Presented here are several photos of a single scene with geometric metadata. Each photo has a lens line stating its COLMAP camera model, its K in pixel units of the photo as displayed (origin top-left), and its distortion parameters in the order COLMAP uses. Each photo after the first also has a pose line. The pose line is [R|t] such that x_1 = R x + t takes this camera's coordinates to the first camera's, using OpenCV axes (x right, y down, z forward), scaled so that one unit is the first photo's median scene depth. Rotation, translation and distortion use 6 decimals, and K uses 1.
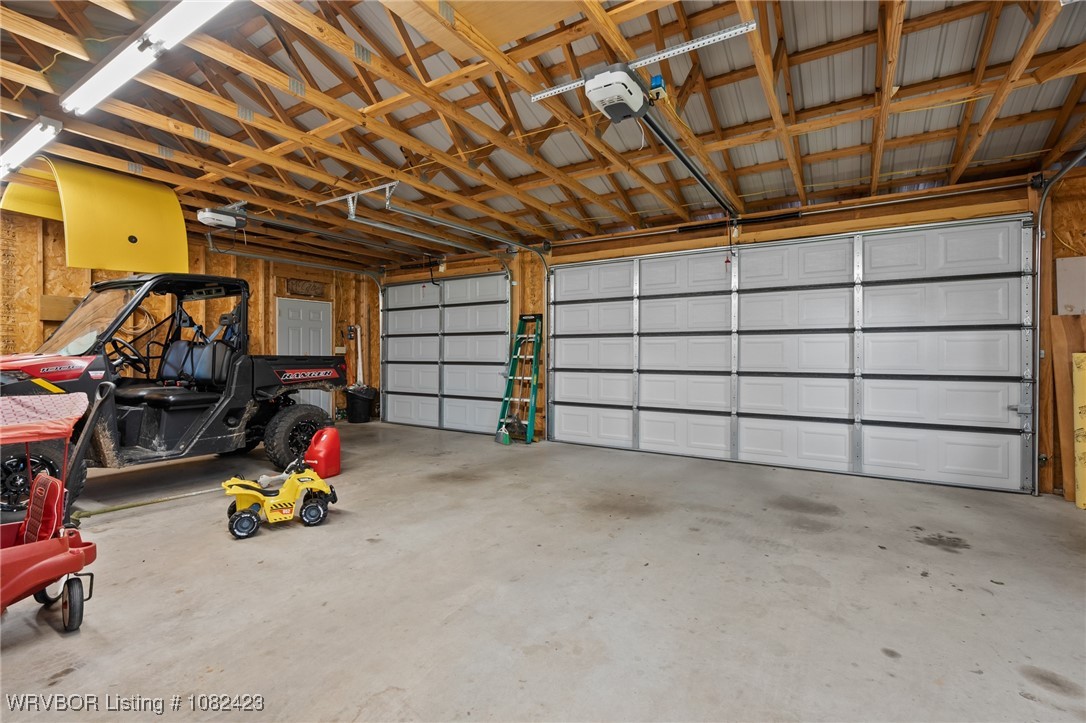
lens RADIAL K [[494.3, 0, 534.2], [0, 494.3, 358.3], [0, 0, 1]] dist [-0.004539, 0.000014]
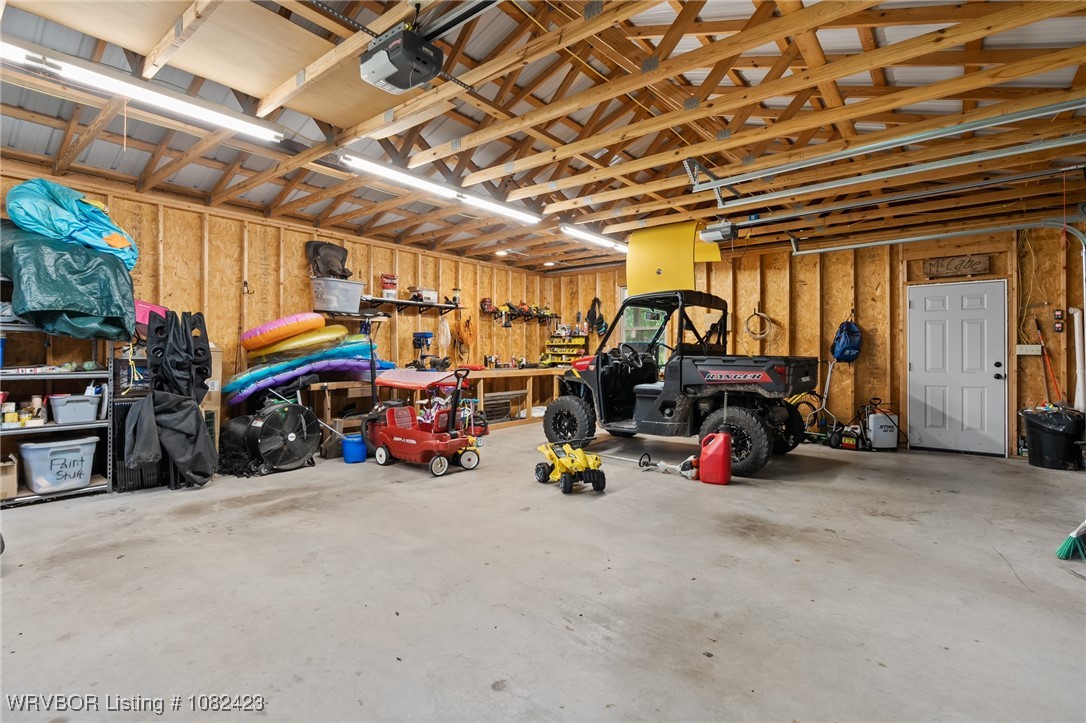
lens RADIAL K [[508.3, 0, 538.6], [0, 508.3, 352.0], [0, 0, 1]] dist [-0.002268, 0.001461]
pose [[-0.102270, -0.005767, -0.994740, 0.848450], [-0.010092, 0.999938, -0.004760, -0.009446], [0.994706, 0.009552, -0.102322, 1.072311]]
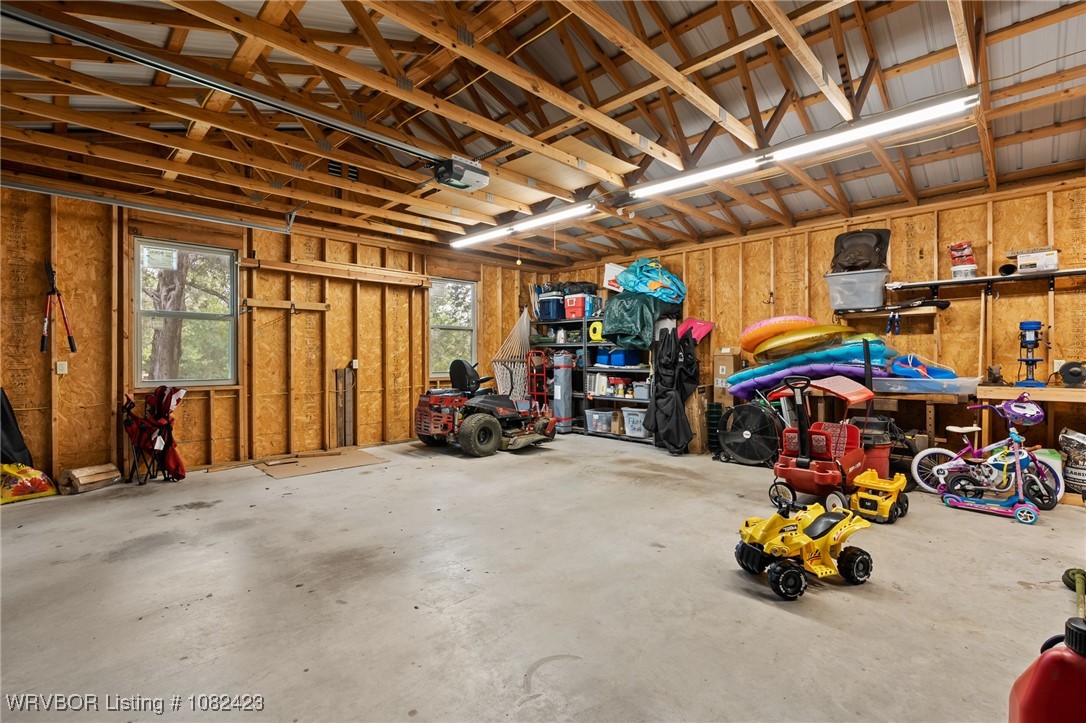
lens RADIAL K [[490.4, 0, 547.1], [0, 490.4, 357.0], [0, 0, 1]] dist [-0.005845, -0.000345]
pose [[-0.980560, 0.000042, 0.196222, -0.279162], [0.001422, 0.999975, 0.006889, -0.017283], [-0.196217, 0.007034, -0.980535, 1.868198]]
